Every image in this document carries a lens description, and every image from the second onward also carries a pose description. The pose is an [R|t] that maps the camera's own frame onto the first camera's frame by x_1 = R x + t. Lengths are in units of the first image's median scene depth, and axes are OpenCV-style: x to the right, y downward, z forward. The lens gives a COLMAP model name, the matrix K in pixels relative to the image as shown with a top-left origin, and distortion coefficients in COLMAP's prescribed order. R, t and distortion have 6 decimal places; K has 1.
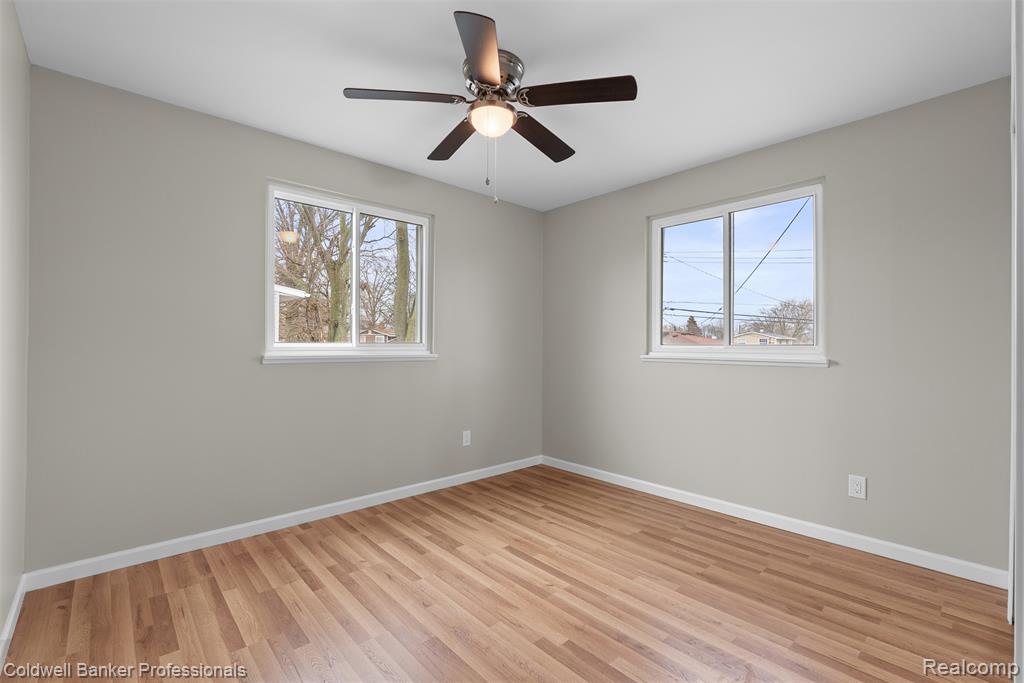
lens RADIAL K [[455.6, 0, 512.0], [0, 455.6, 341.5], [0, 0, 1]] dist [0.000977, 0.000187]
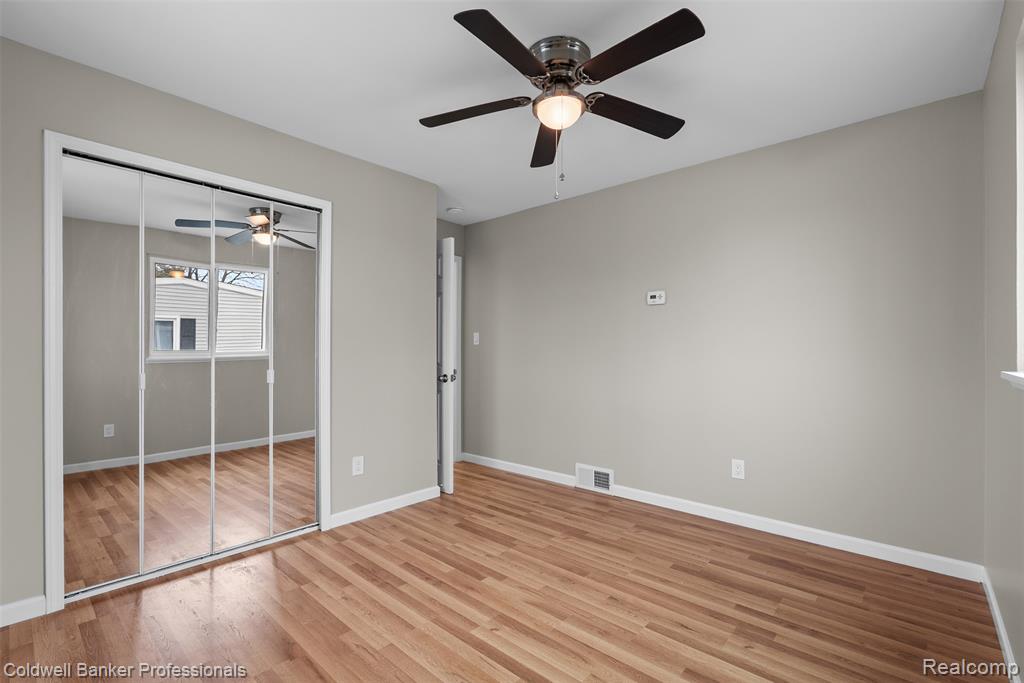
lens RADIAL K [[455.6, 0, 512.0], [0, 455.6, 341.5], [0, 0, 1]] dist [0.000977, 0.000187]
pose [[-0.994302, -0.008818, -0.106230, 0.149459], [-0.006049, 0.999634, -0.026354, 0.015711], [0.106424, -0.025562, -0.993992, 1.917286]]
